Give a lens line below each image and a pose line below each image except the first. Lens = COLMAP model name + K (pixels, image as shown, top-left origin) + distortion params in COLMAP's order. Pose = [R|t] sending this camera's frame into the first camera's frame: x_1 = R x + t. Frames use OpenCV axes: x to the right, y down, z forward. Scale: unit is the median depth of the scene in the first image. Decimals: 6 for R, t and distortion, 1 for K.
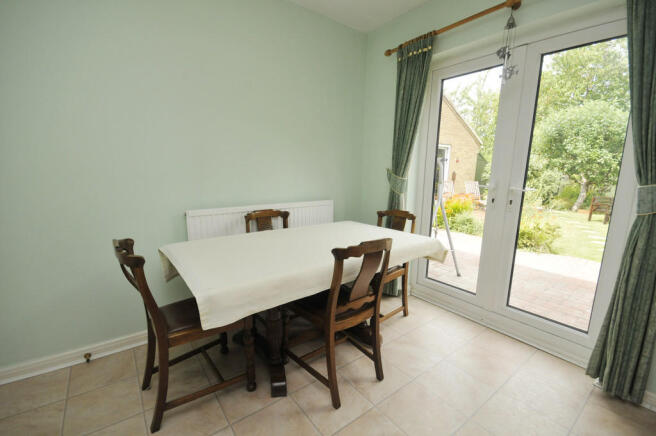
lens RADIAL K [[286.6, 0, 329.4], [0, 286.6, 221.1], [0, 0, 1]] dist [-0.000032, -0.001119]
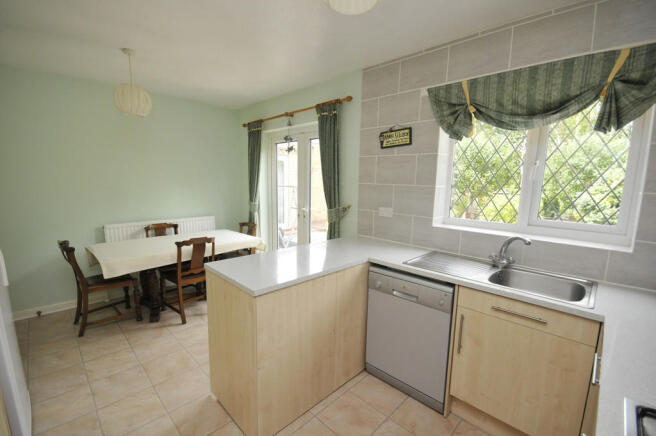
lens RADIAL K [[286.6, 0, 329.4], [0, 286.6, 221.1], [0, 0, 1]] dist [-0.000032, -0.001119]
pose [[0.991331, -0.017770, 0.130180, 0.632472], [0.022395, 0.999166, -0.034150, 0.030470], [-0.129464, 0.036770, 0.990902, -0.898289]]
